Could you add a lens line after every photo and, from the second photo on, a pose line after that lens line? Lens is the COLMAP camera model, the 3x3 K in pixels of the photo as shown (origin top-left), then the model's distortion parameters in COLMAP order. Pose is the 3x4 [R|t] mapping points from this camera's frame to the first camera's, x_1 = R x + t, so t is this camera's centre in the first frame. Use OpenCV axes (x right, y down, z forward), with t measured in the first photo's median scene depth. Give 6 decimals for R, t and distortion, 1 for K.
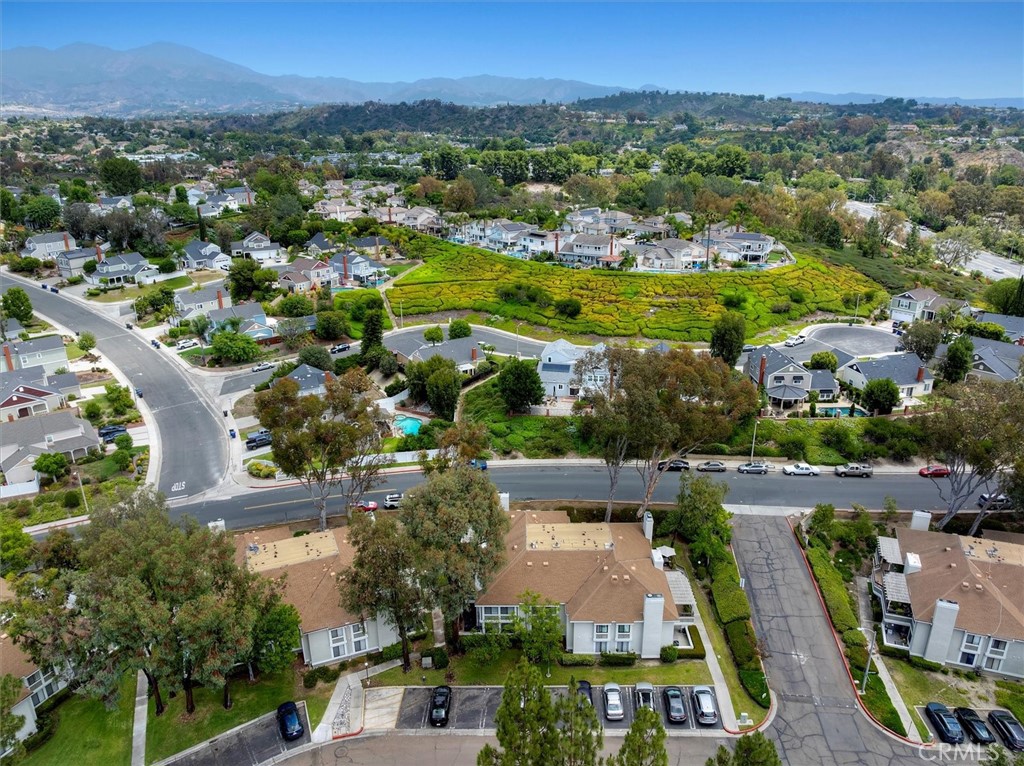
lens RADIAL K [[719.3, 0, 512.0], [0, 719.3, 383.0], [0, 0, 1]] dist [-0.041828, 0.006335]
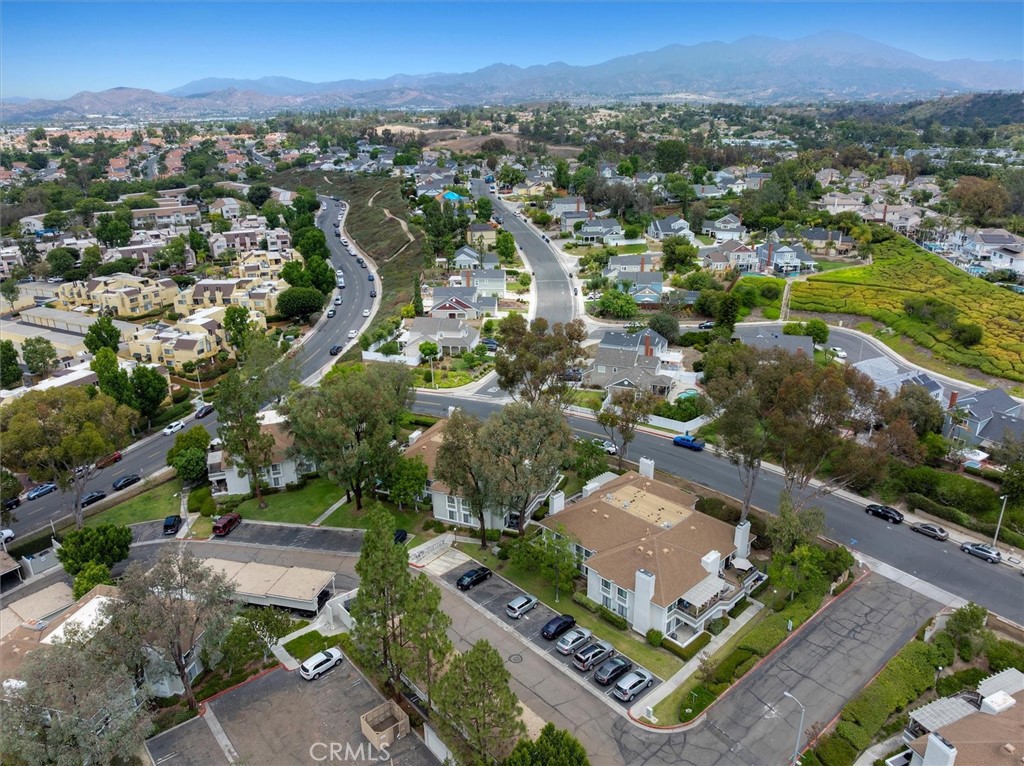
lens RADIAL K [[719.3, 0, 512.0], [0, 719.3, 383.0], [0, 0, 1]] dist [-0.041828, 0.006335]
pose [[0.692771, 0.251491, -0.675885, 0.270226], [-0.241236, 0.964046, 0.111450, -0.013106], [0.679613, 0.085838, 0.728532, 0.037630]]
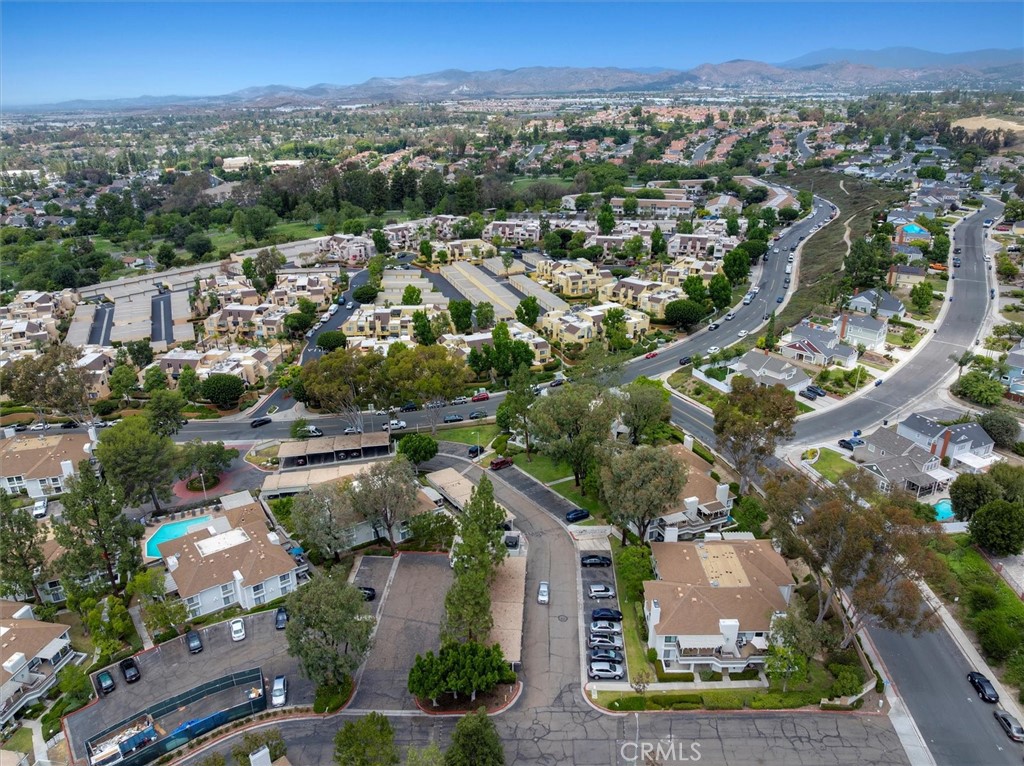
lens RADIAL K [[719.3, 0, 512.0], [0, 719.3, 383.0], [0, 0, 1]] dist [-0.041828, 0.006335]
pose [[0.004882, 0.382461, -0.923959, 0.488214], [-0.336615, 0.870676, 0.358627, -0.168913], [0.941630, 0.309268, 0.132993, 0.177691]]
